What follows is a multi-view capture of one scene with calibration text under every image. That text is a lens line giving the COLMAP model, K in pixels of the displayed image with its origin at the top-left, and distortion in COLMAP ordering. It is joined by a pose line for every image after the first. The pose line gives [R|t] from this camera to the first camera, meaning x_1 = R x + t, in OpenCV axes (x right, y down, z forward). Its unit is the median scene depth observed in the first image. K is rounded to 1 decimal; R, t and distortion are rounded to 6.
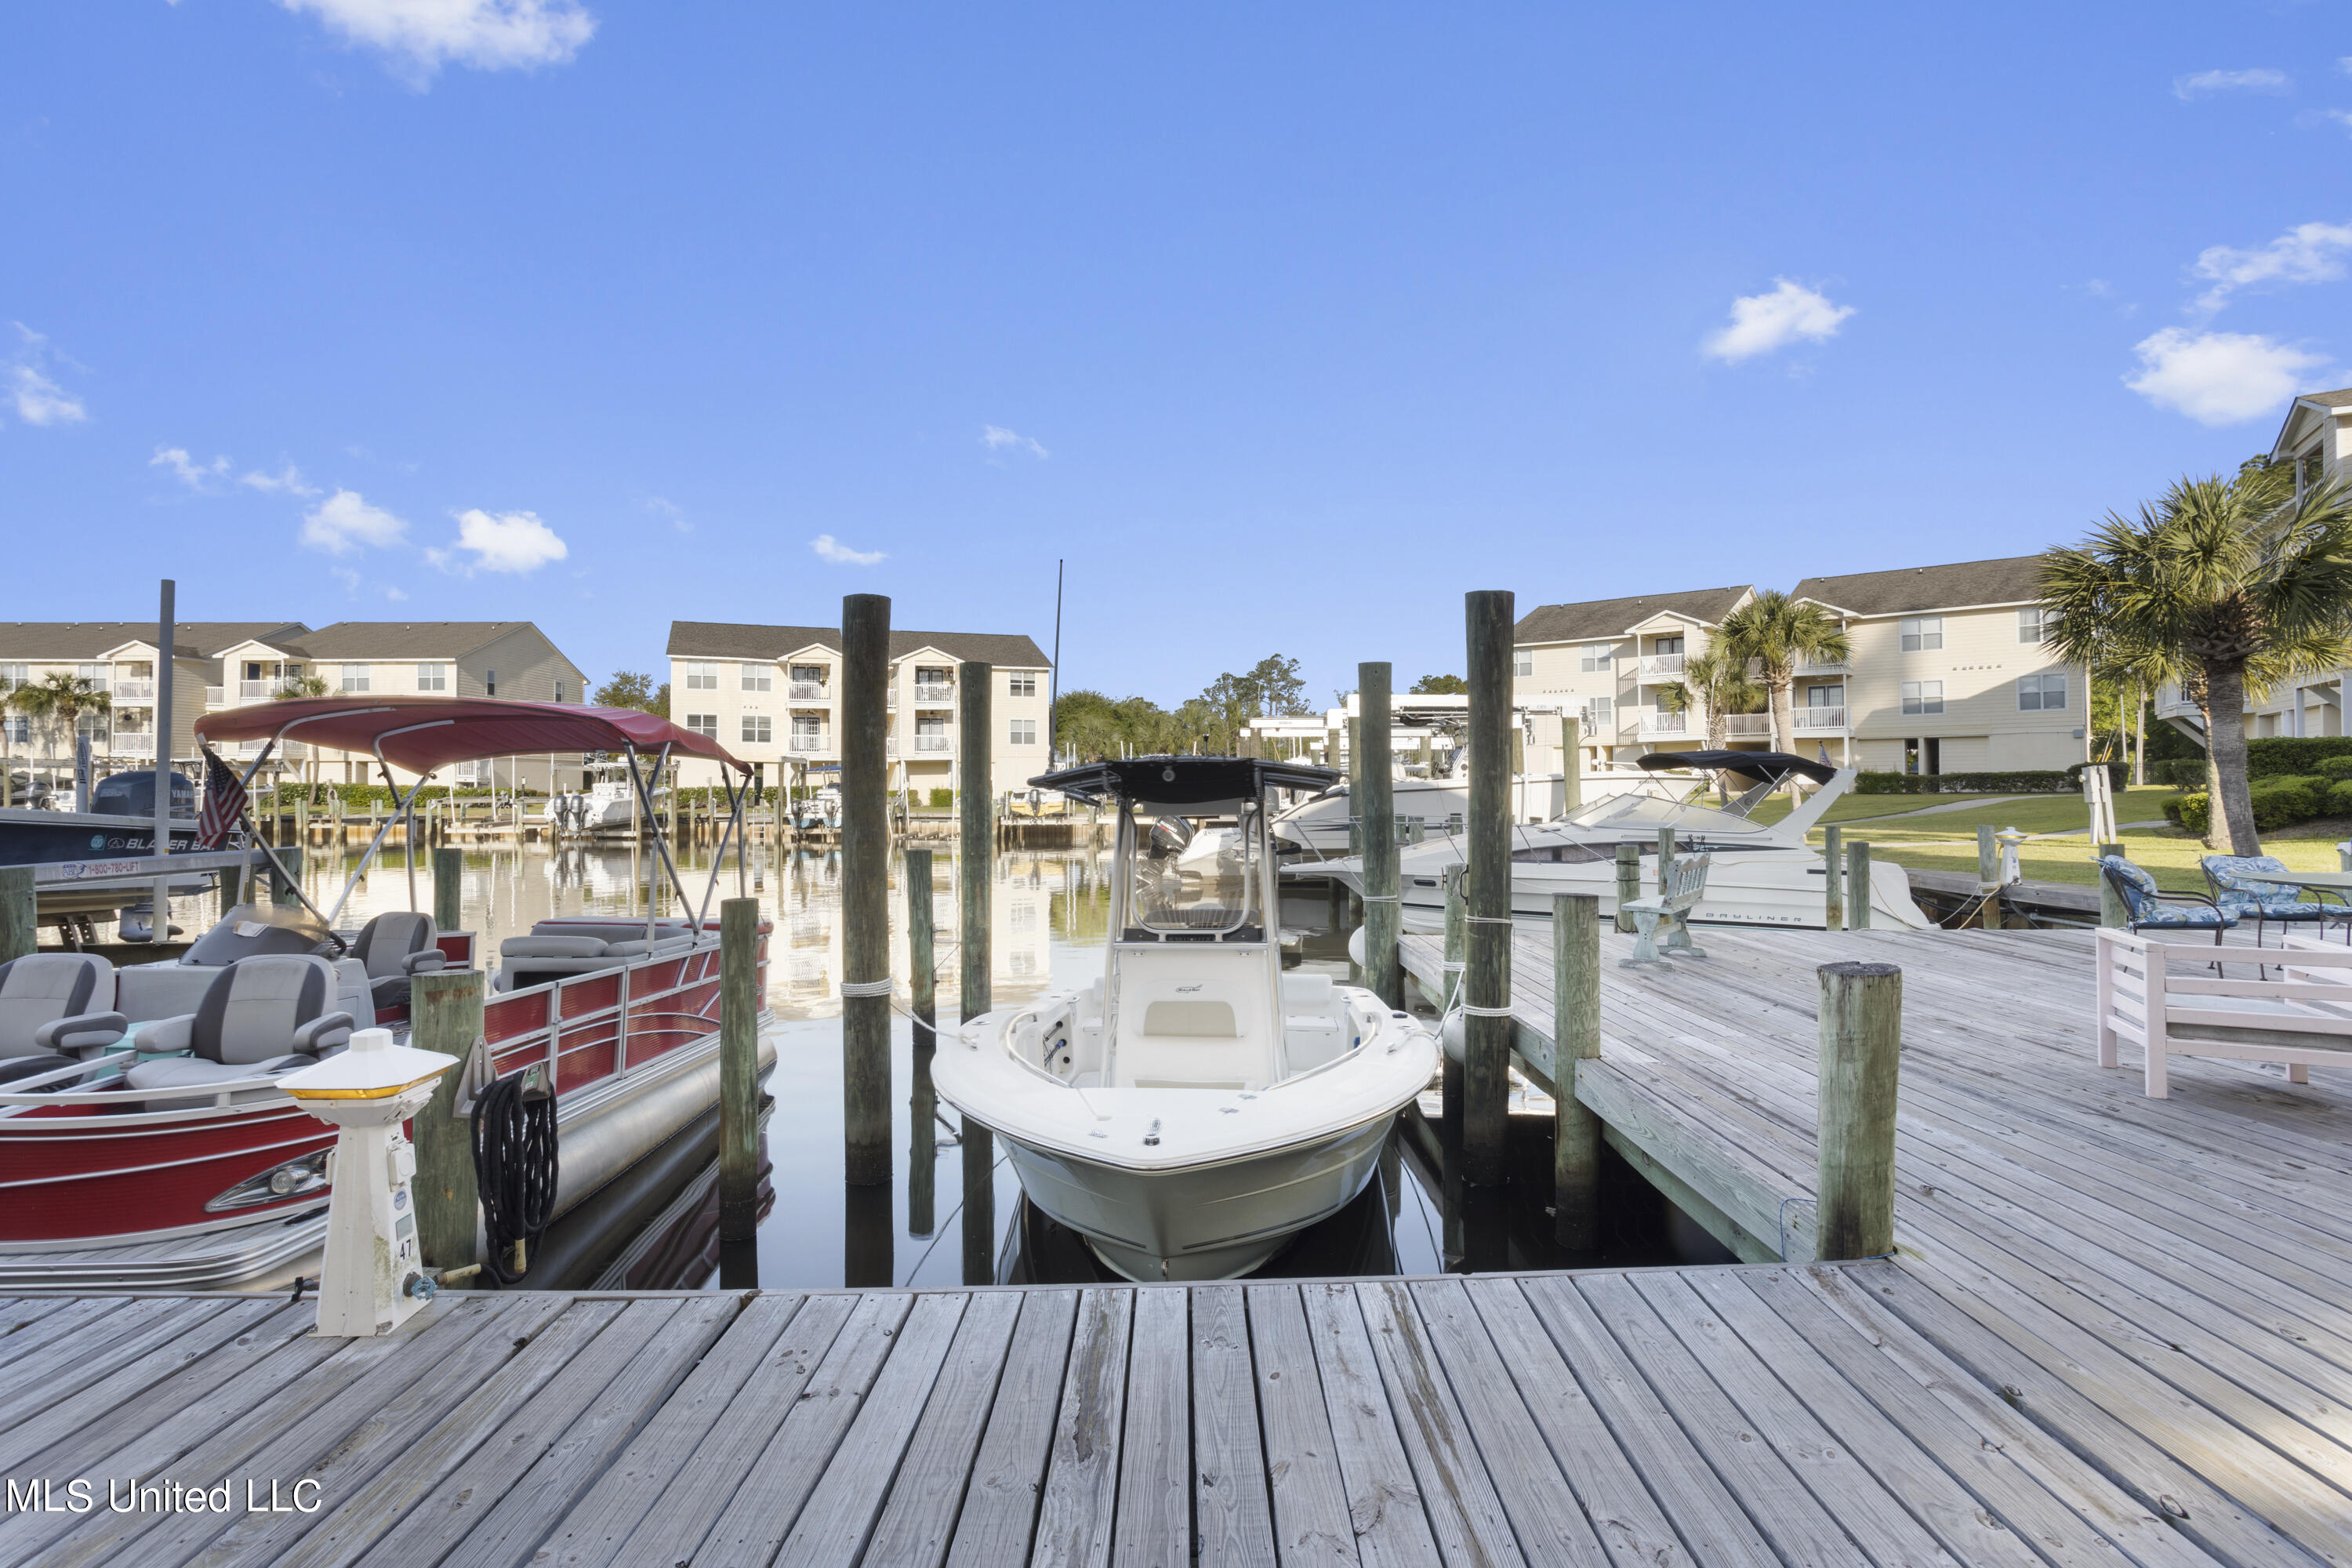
lens RADIAL K [[1179.6, 0, 1170.0], [0, 1179.6, 768.9], [0, 0, 1]] dist [-0.013051, 0.012853]
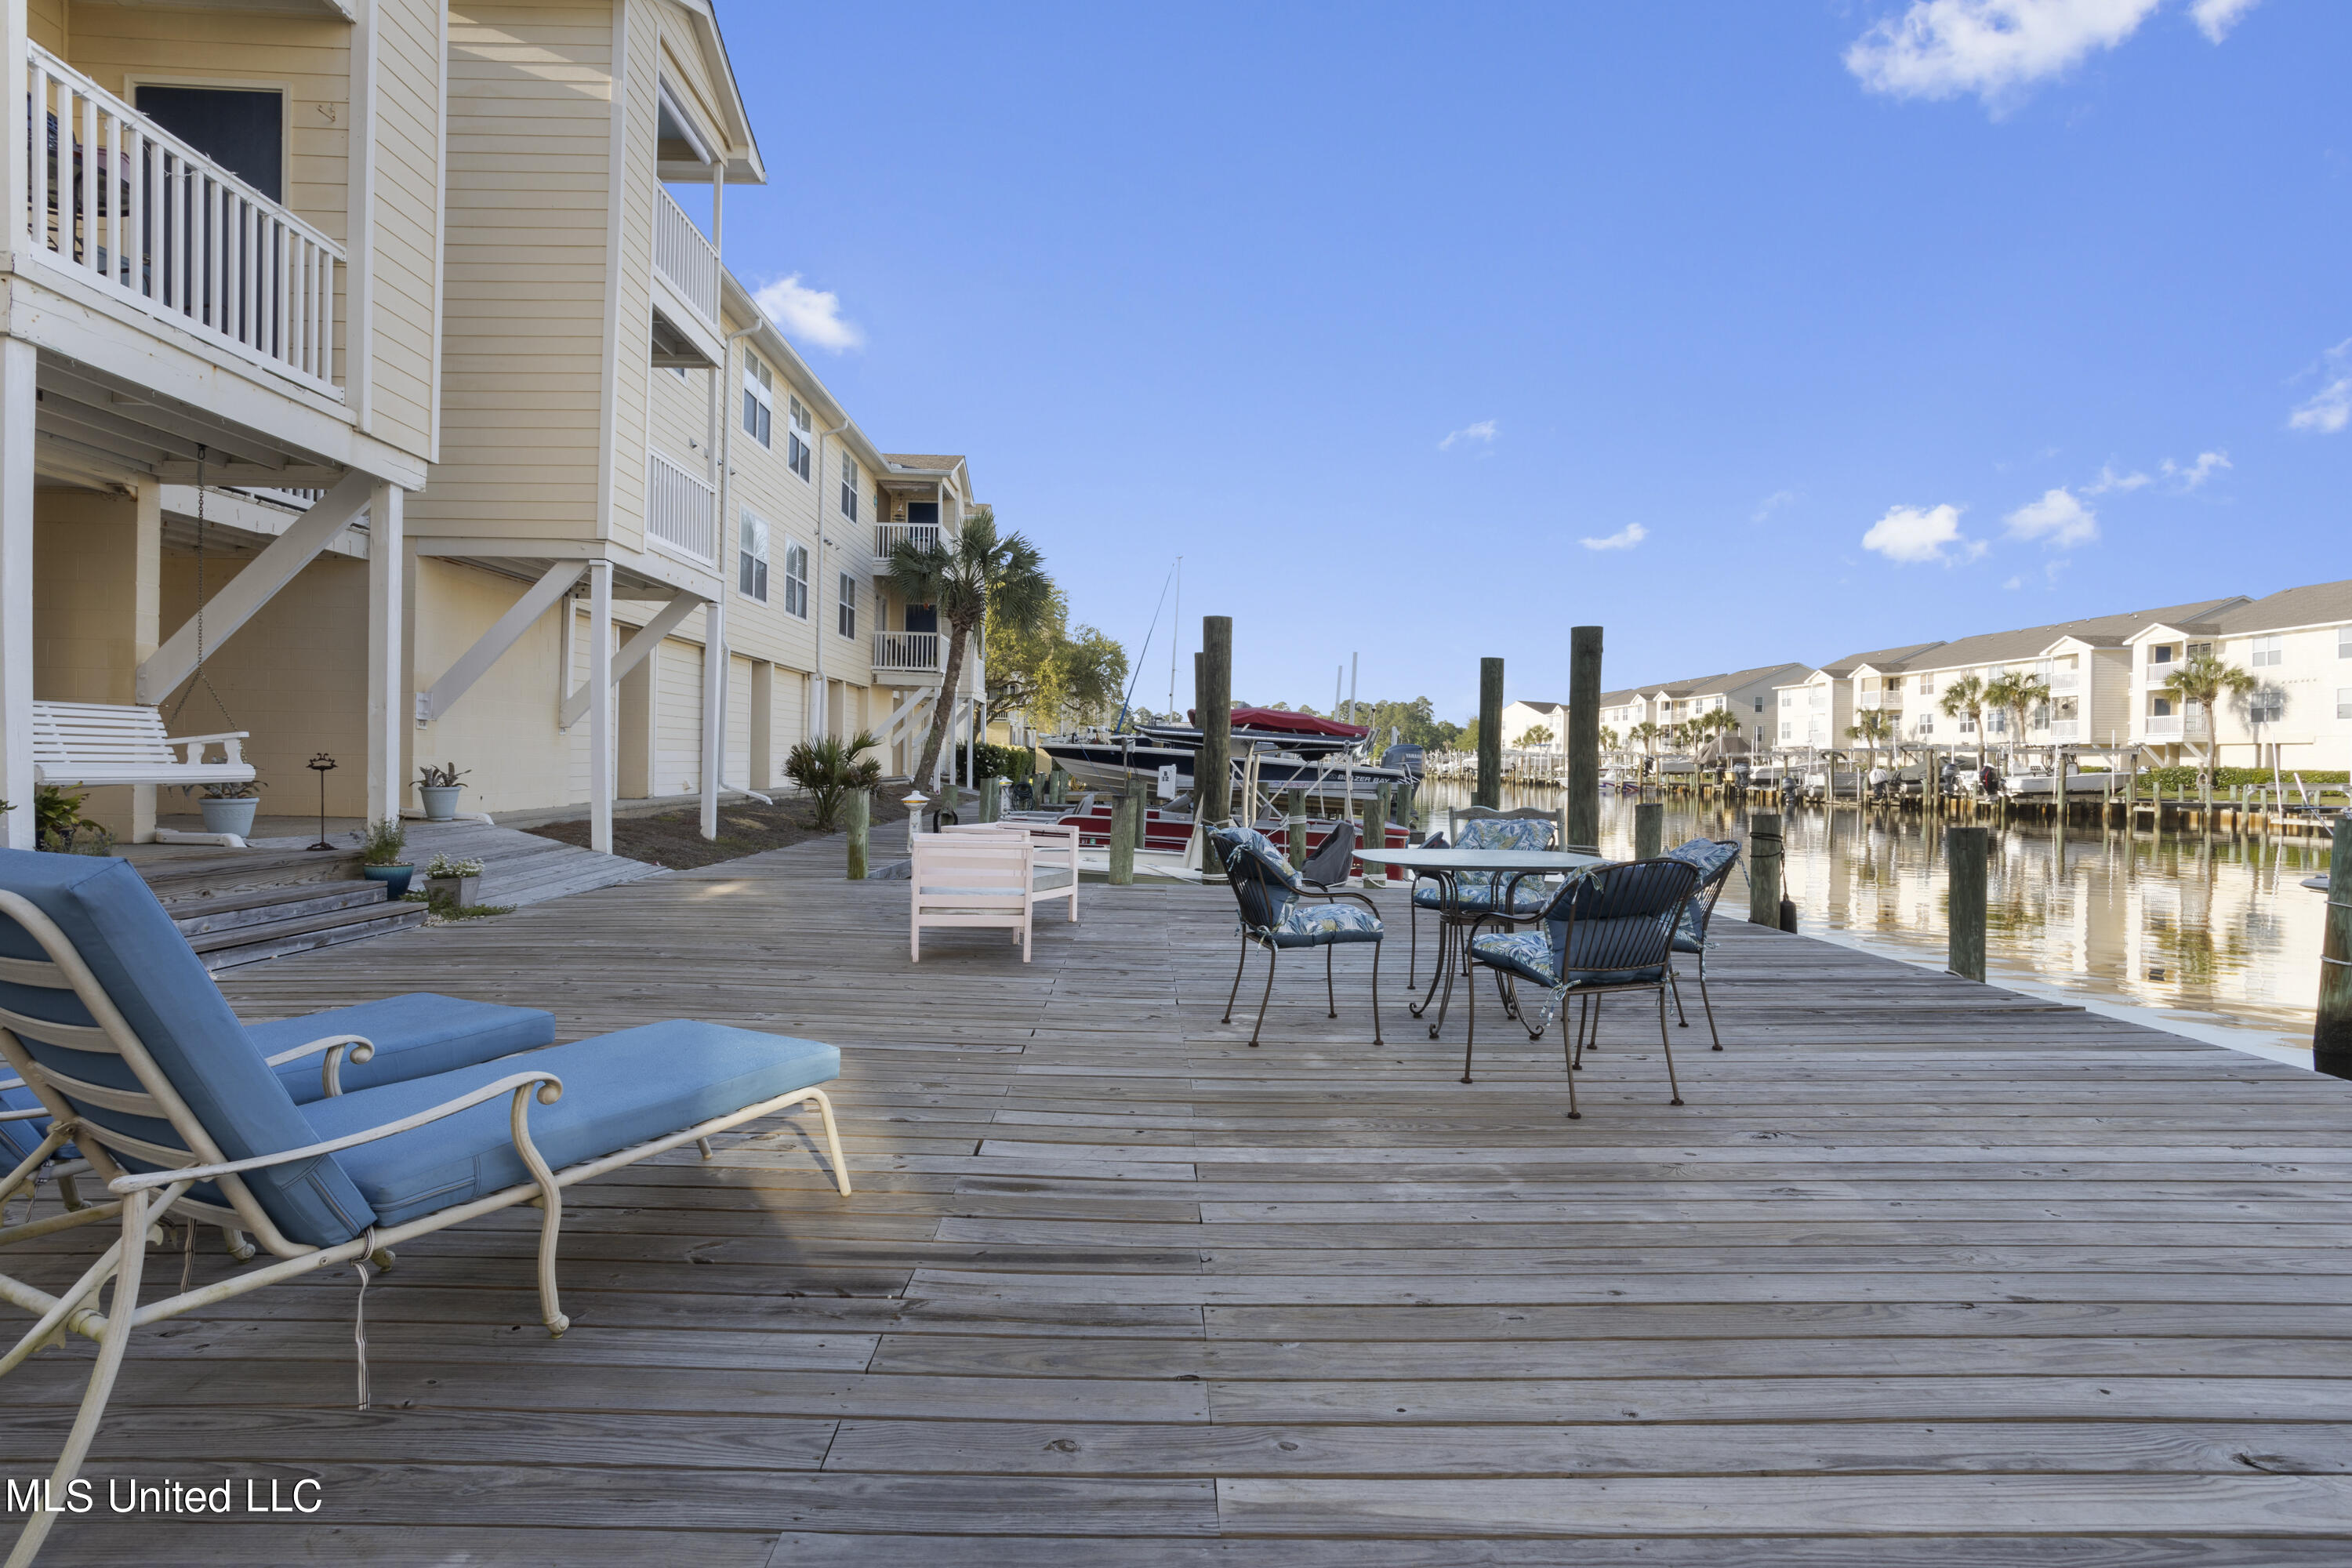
lens RADIAL K [[1246.4, 0, 1160.2], [0, 1246.4, 771.0], [0, 0, 1]] dist [-0.004840, 0.011289]
pose [[0.036296, 0.009538, -0.999296, 0.248530], [0.000157, 0.999954, 0.009550, 0.005349], [0.999341, -0.000504, 0.036293, 0.111156]]
